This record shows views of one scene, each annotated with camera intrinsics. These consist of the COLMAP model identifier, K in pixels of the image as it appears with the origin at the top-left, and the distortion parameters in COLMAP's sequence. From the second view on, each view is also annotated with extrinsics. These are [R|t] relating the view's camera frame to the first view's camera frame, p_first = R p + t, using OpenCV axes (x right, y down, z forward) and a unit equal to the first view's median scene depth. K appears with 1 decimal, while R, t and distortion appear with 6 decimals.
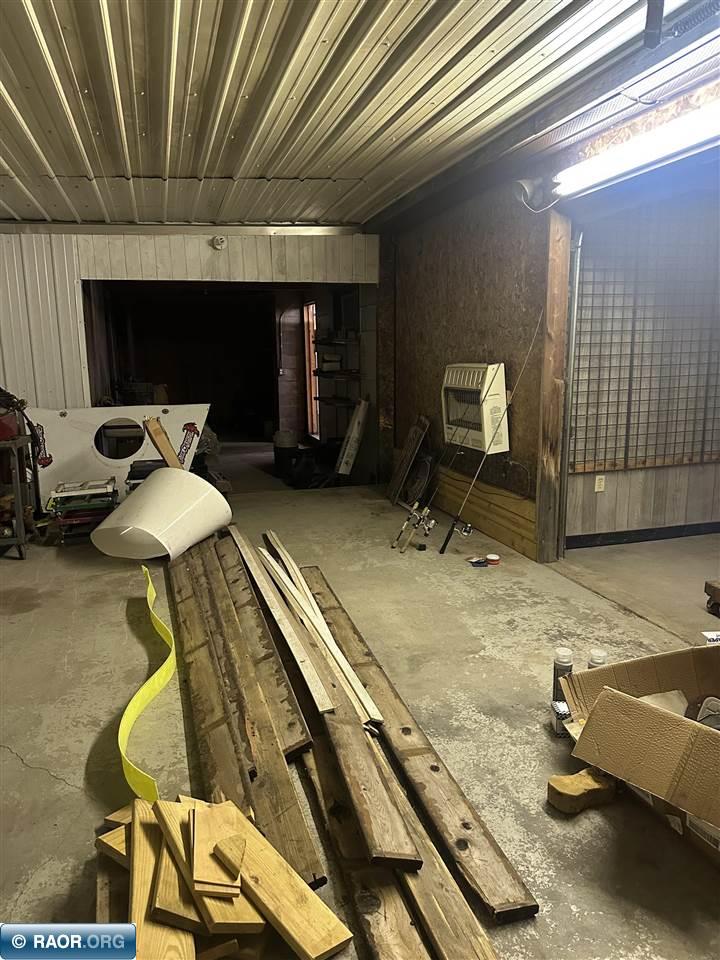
lens RADIAL K [[684.5, 0, 359.4], [0, 684.5, 479.8], [0, 0, 1]] dist [0.038612, -0.030930]
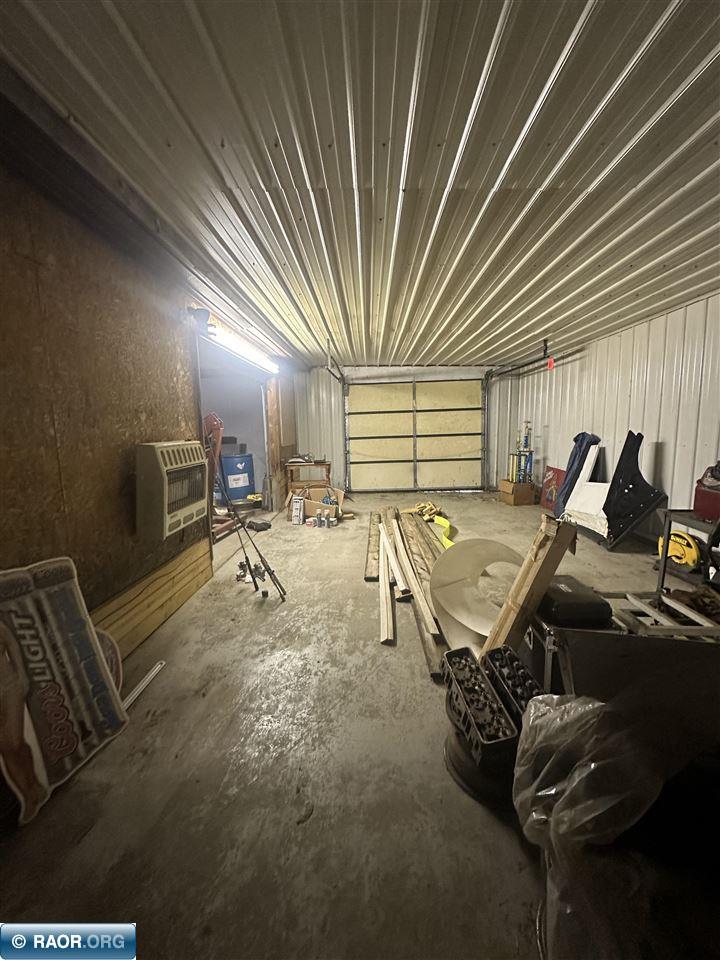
lens RADIAL K [[384.6, 0, 360.4], [0, 384.6, 479.1], [0, 0, 1]] dist [-0.002539, -0.000385]
pose [[-0.952258, 0.002546, 0.305285, -0.284178], [0.097896, 0.949708, 0.297441, -0.285177], [-0.289175, 0.313127, -0.904616, 1.610775]]
